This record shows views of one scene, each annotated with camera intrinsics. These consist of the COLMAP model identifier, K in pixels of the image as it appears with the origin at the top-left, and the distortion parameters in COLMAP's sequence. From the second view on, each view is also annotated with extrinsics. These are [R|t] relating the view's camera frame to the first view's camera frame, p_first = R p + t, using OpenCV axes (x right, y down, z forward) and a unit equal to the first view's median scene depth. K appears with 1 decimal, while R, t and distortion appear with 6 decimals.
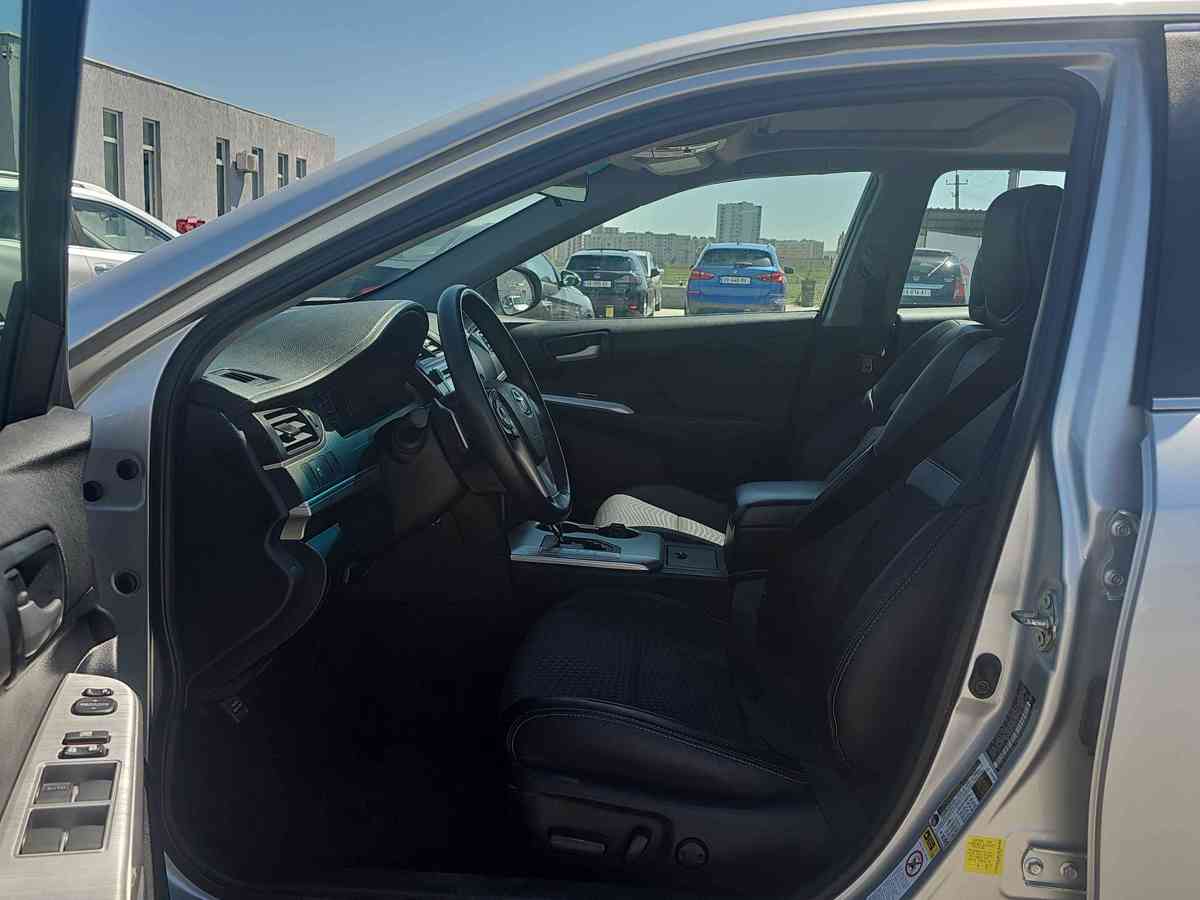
lens RADIAL K [[992.0, 0, 598.1], [0, 992.0, 439.6], [0, 0, 1]] dist [0.067175, -0.054895]
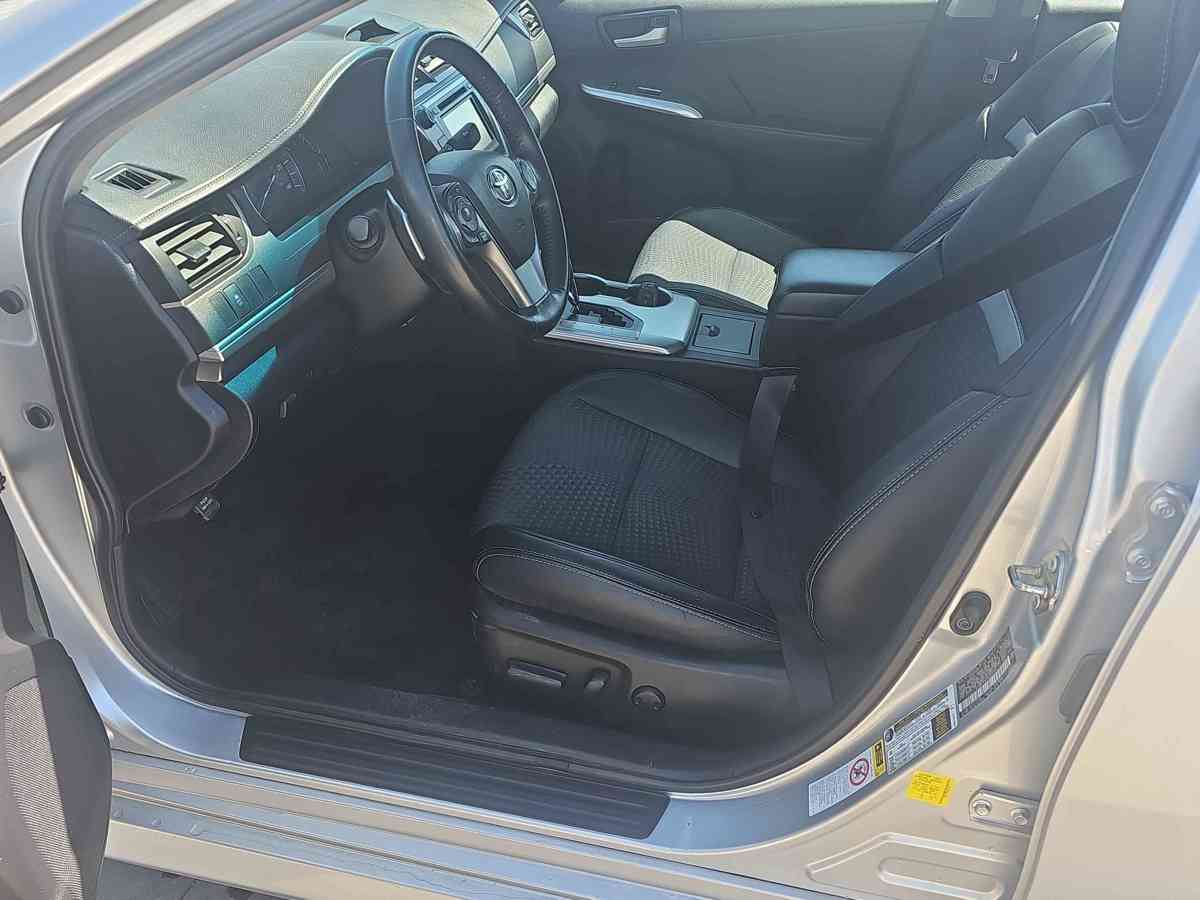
lens RADIAL K [[992.0, 0, 594.3], [0, 992.0, 454.2], [0, 0, 1]] dist [0.067175, -0.054895]
pose [[0.990976, 0.079161, -0.108166, 0.137400], [-0.031780, 0.922729, 0.384138, -0.196669], [0.130217, -0.377234, 0.916918, 0.204212]]
